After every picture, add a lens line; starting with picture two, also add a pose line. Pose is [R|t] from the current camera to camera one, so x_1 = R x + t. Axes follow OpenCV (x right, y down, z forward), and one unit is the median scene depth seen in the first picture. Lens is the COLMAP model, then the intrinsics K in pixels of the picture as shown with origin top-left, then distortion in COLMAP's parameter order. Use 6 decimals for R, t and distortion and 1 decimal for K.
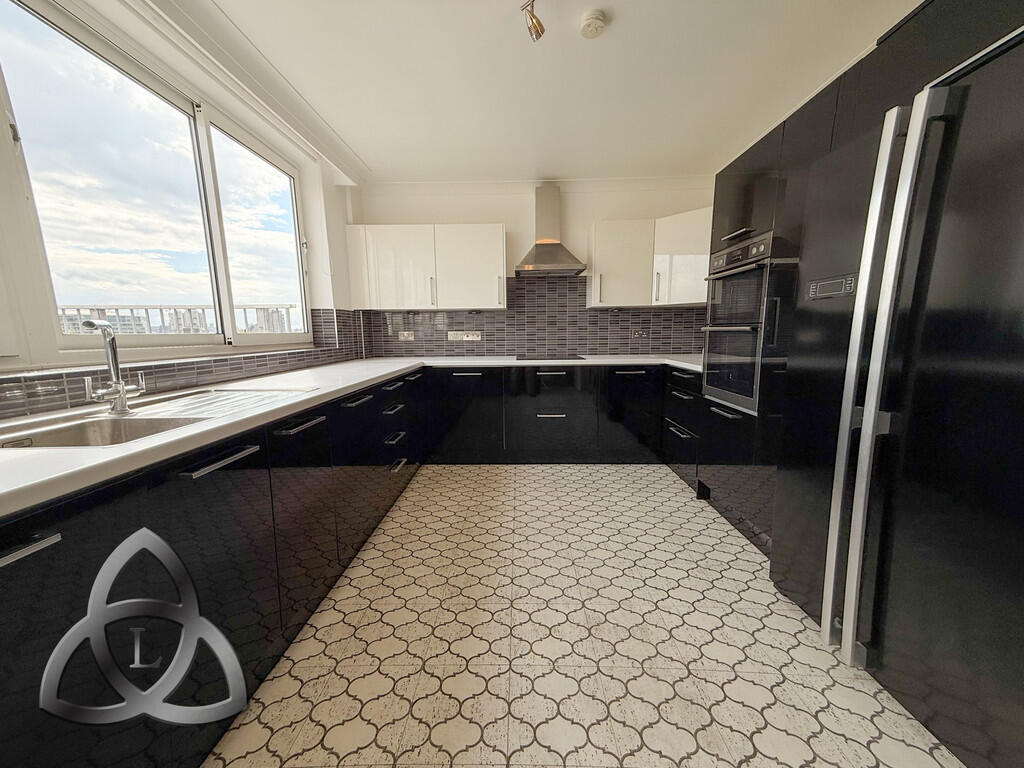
lens RADIAL K [[390.8, 0, 512.0], [0, 390.8, 384.0], [0, 0, 1]] dist [0.051933, 0.000583]
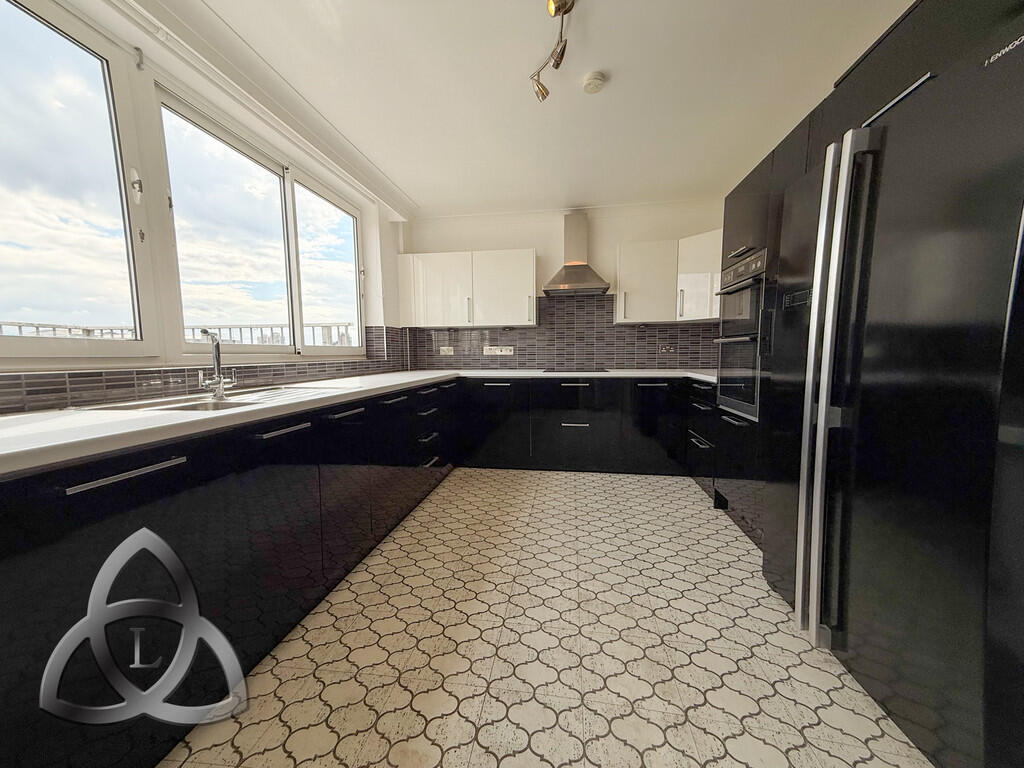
lens RADIAL K [[390.8, 0, 512.0], [0, 390.8, 384.0], [0, 0, 1]] dist [0.051933, 0.000583]
pose [[0.991570, 0.012701, -0.128951, 0.084696], [-0.019574, 0.998446, -0.052175, 0.037525], [0.128088, 0.054260, 0.990277, -0.094626]]
